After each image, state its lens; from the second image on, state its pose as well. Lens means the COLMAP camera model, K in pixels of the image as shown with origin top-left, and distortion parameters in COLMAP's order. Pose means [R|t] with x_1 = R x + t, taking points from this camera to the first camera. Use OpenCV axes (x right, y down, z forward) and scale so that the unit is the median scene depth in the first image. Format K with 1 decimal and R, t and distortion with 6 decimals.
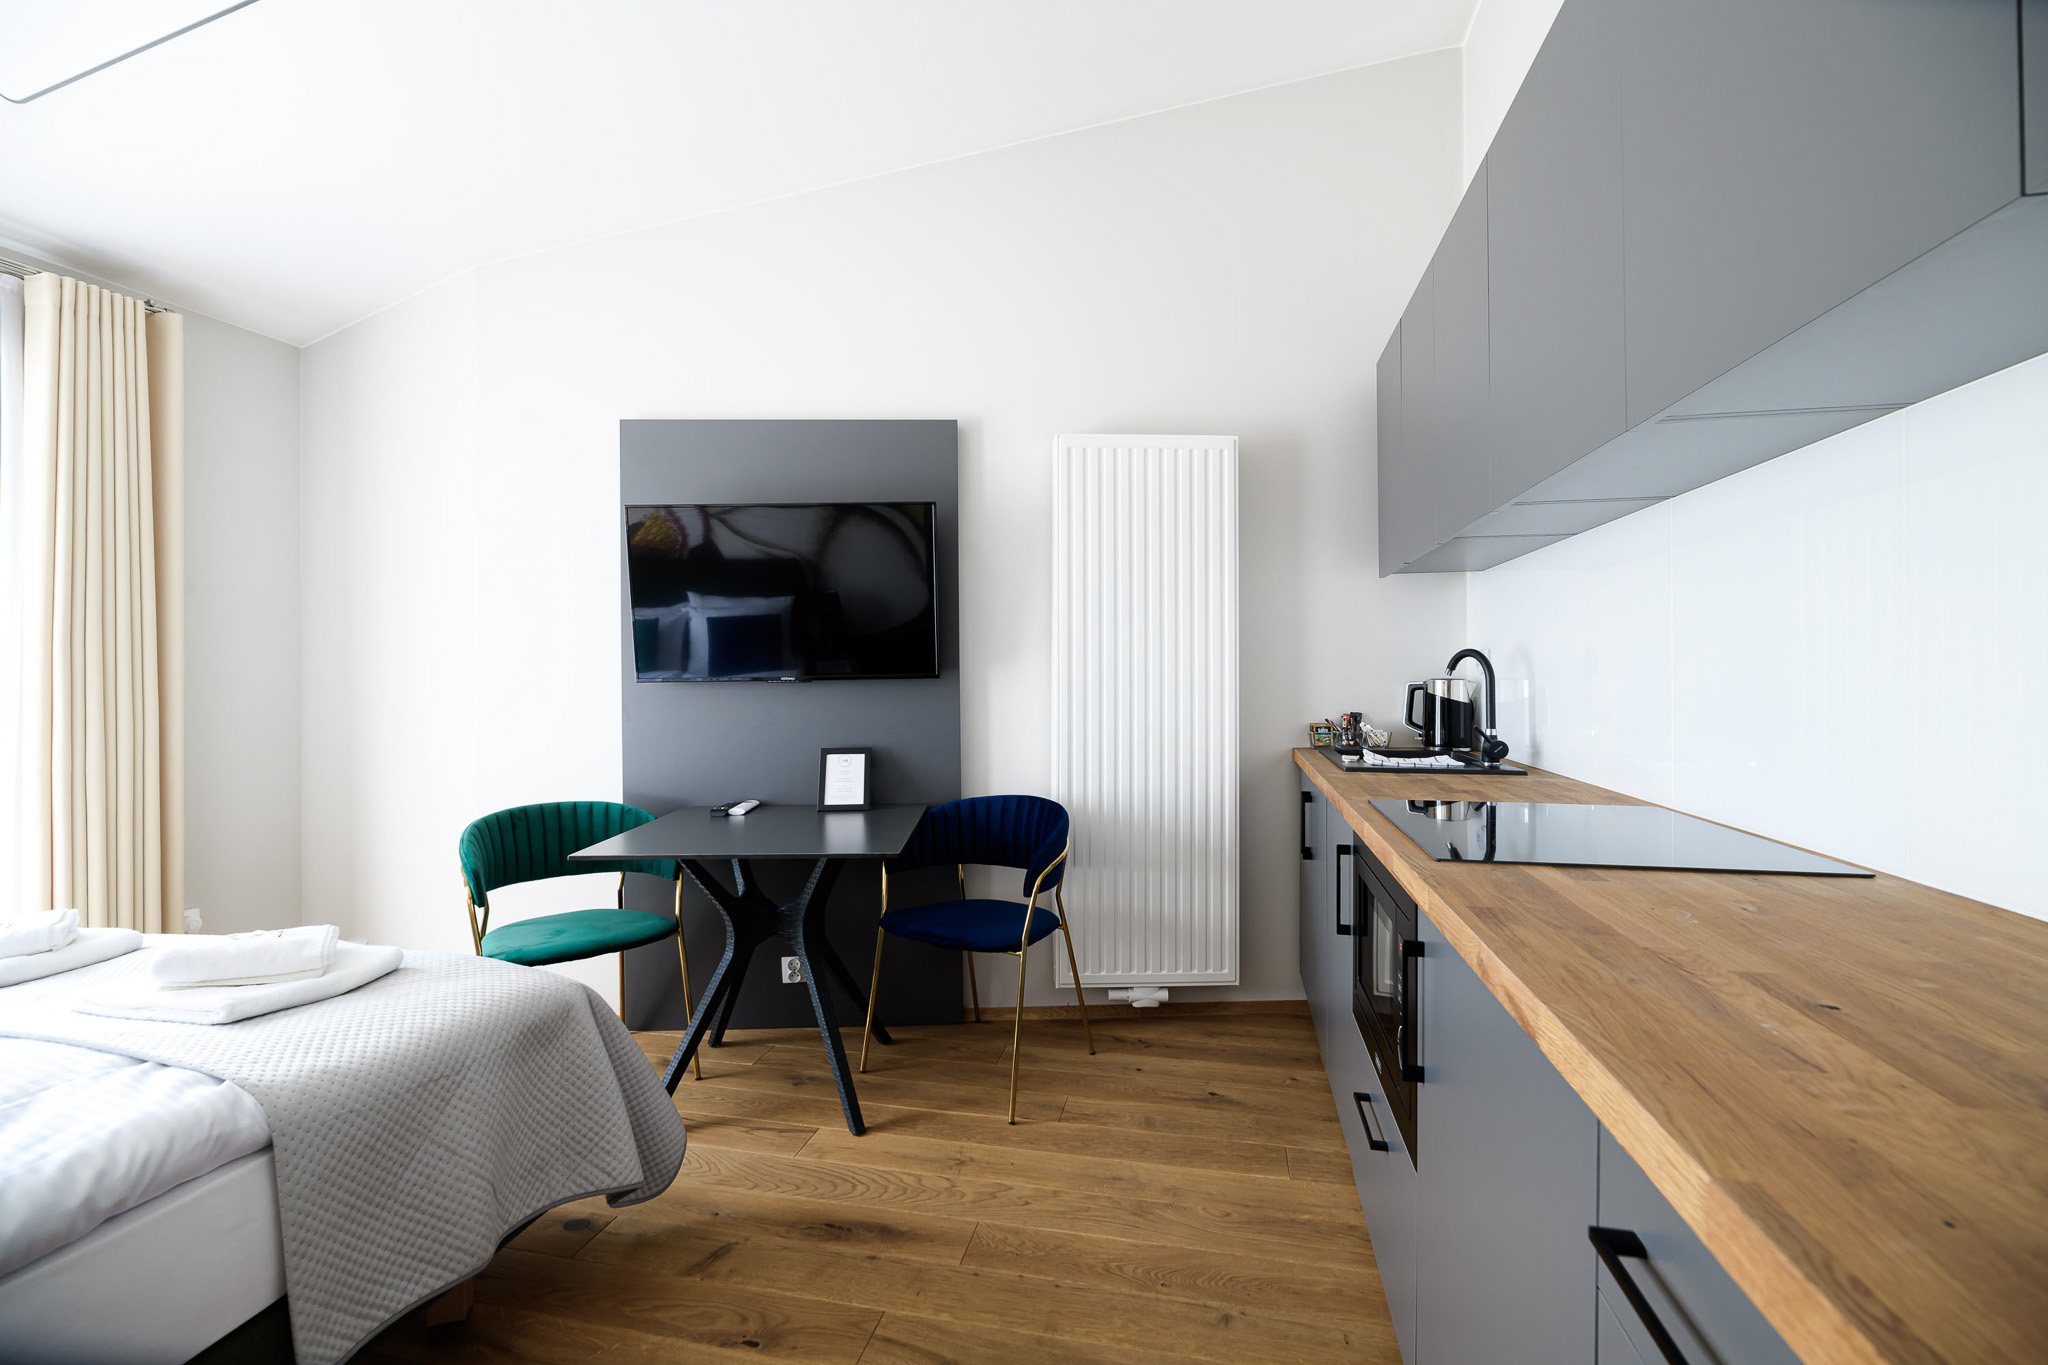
lens RADIAL K [[895.1, 0, 1023.6], [0, 895.1, 671.5], [0, 0, 1]] dist [-0.007868, -0.000895]
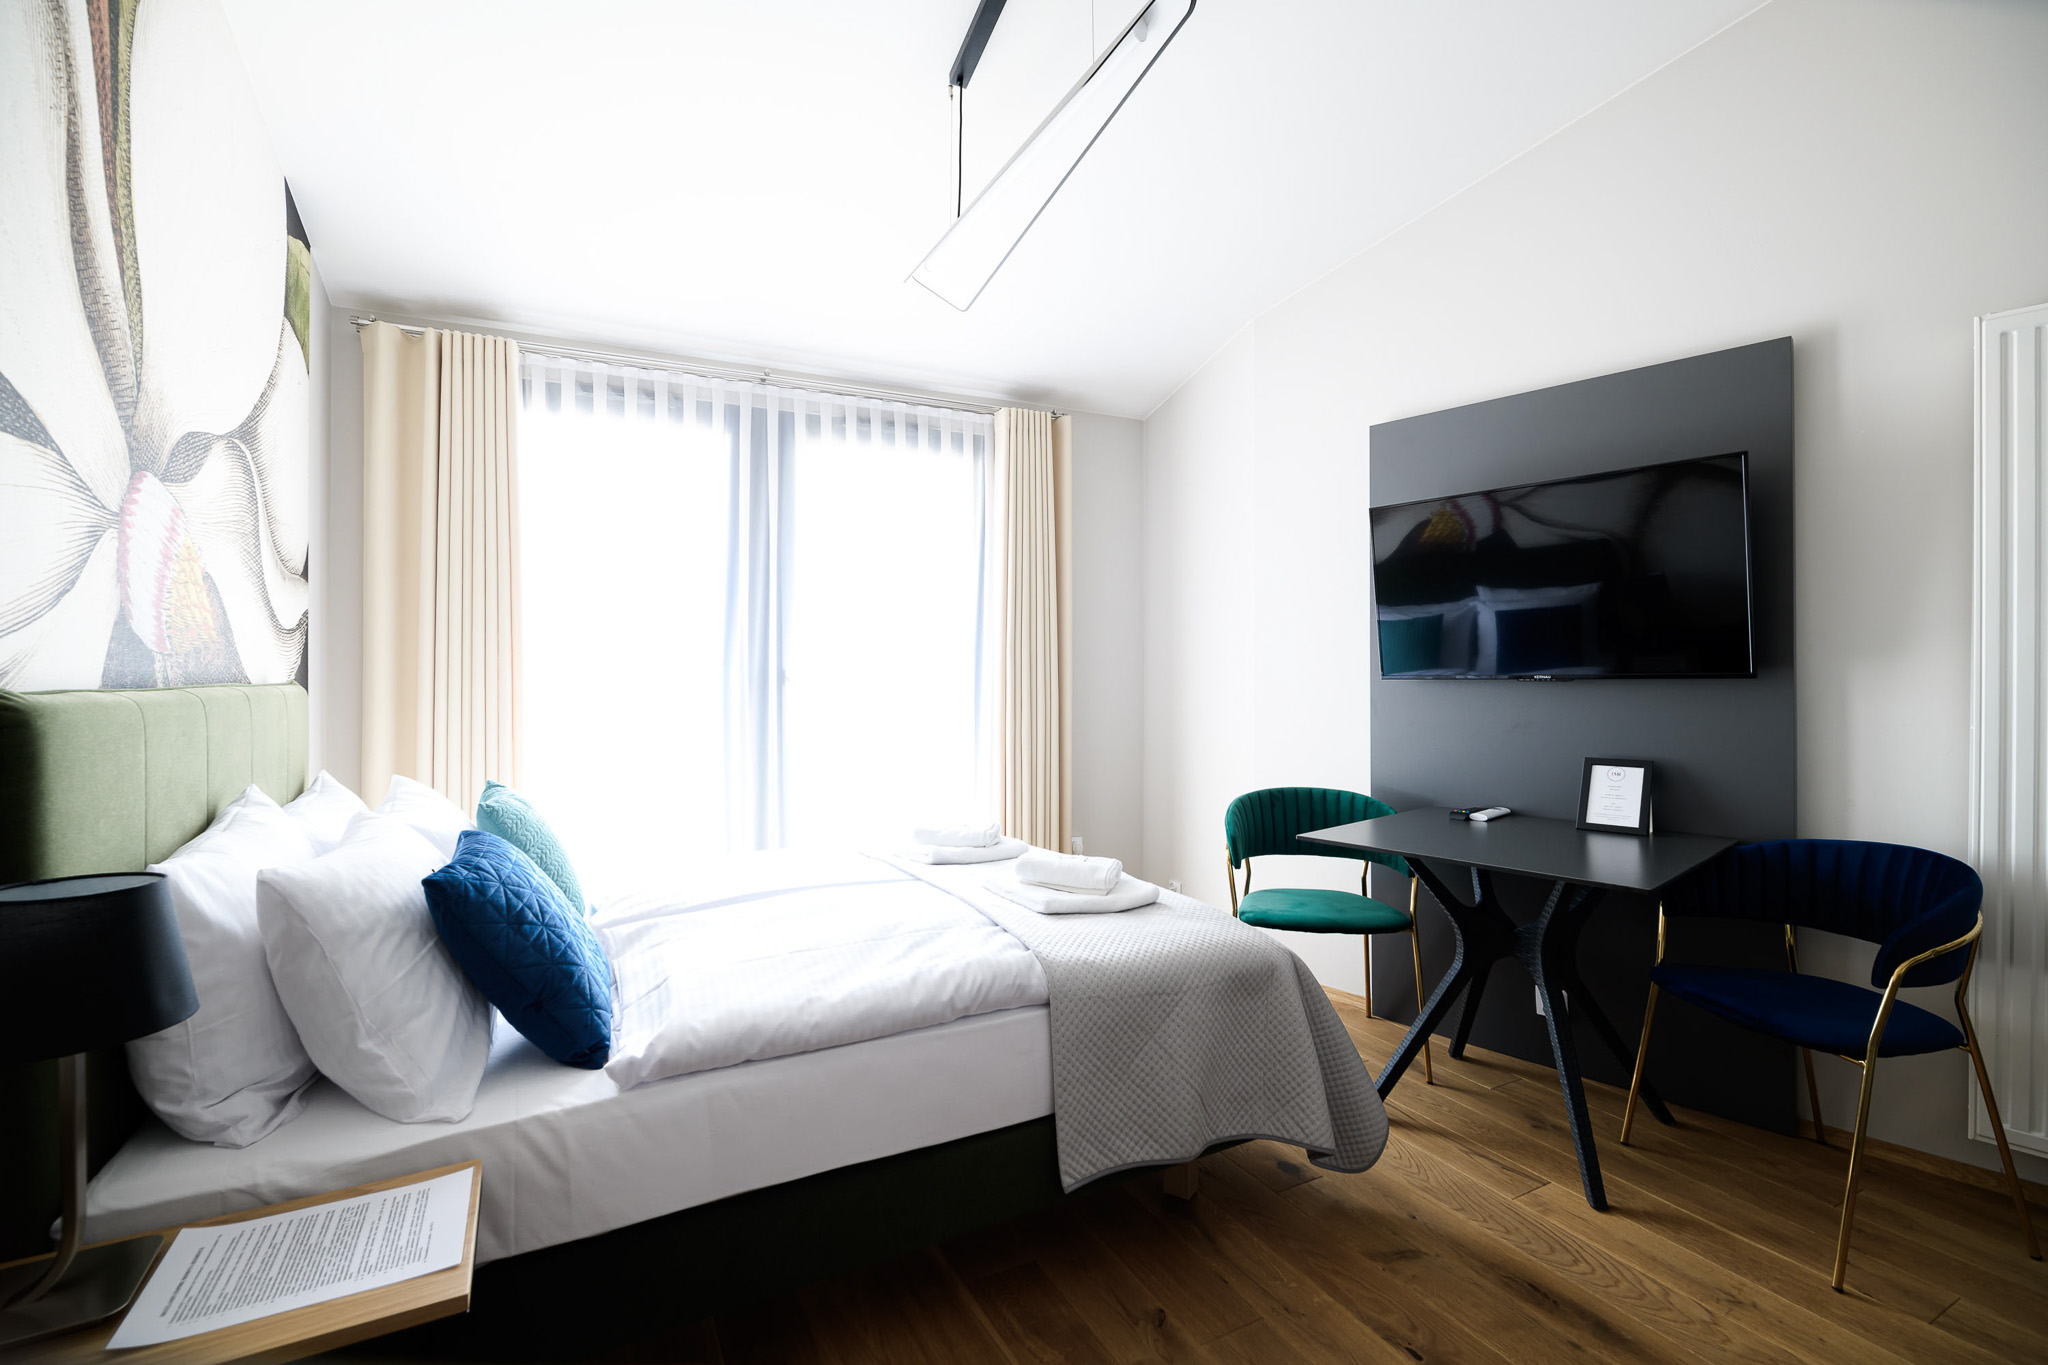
lens RADIAL K [[895.1, 0, 1022.2], [0, 895.1, 672.2], [0, 0, 1]] dist [-0.007868, -0.000895]
pose [[0.642019, 0.005508, -0.766669, 0.101486], [-0.002374, 0.999984, 0.005196, -0.000289], [0.766685, -0.001516, 0.642021, 0.025298]]
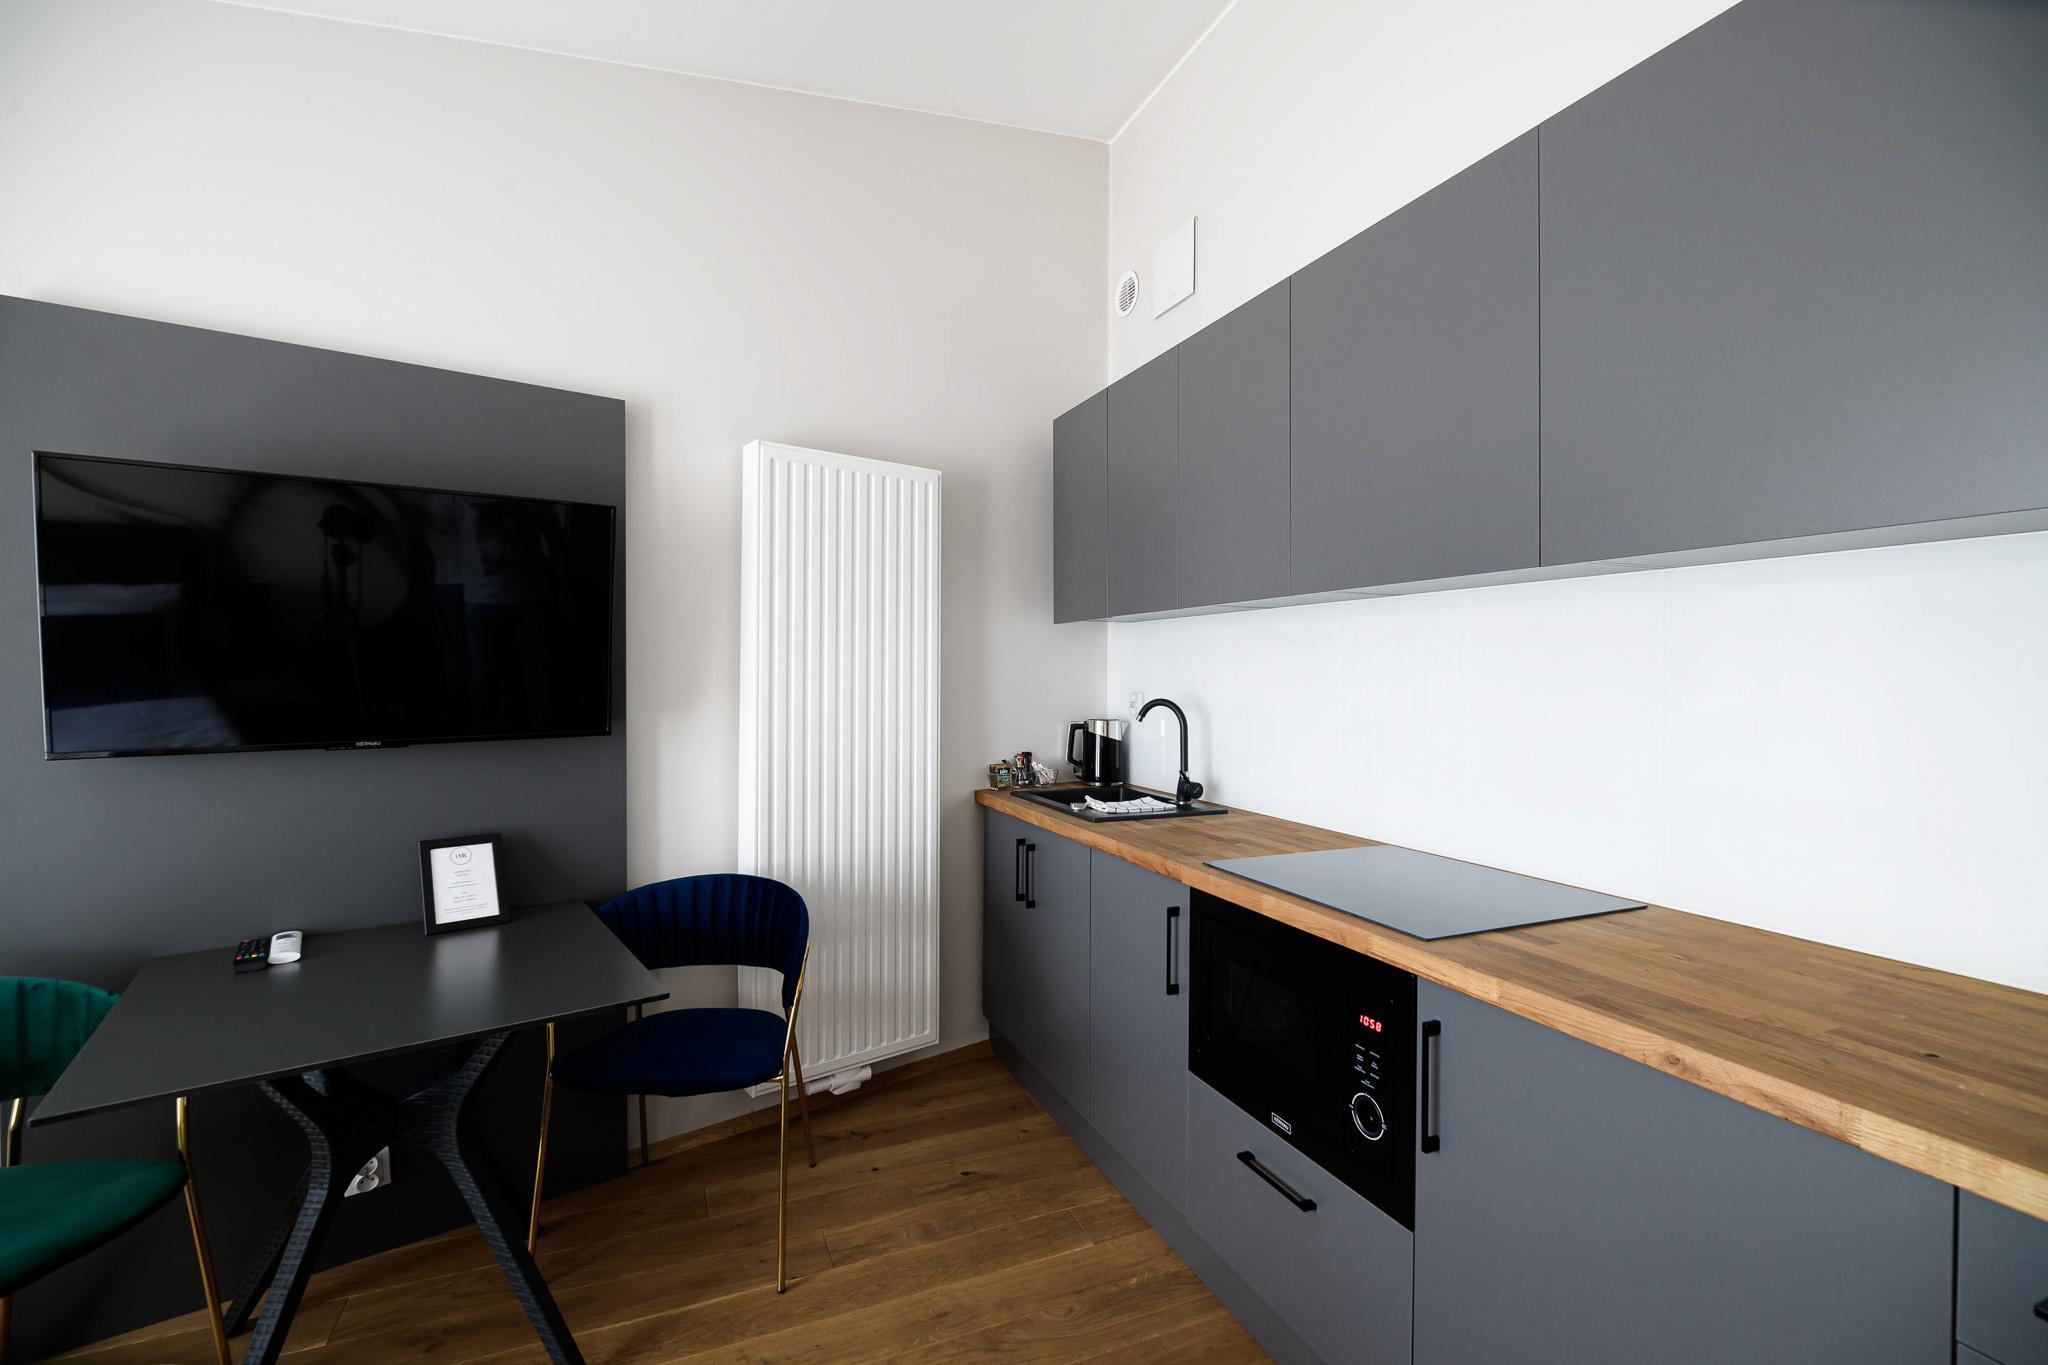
lens RADIAL K [[895.1, 0, 1019.4], [0, 895.1, 669.6], [0, 0, 1]] dist [-0.007868, -0.000895]
pose [[0.813719, 0.009412, 0.581183, -0.292172], [-0.009294, 0.999952, -0.003181, -0.056645], [-0.581184, -0.002813, 0.813767, 0.198198]]
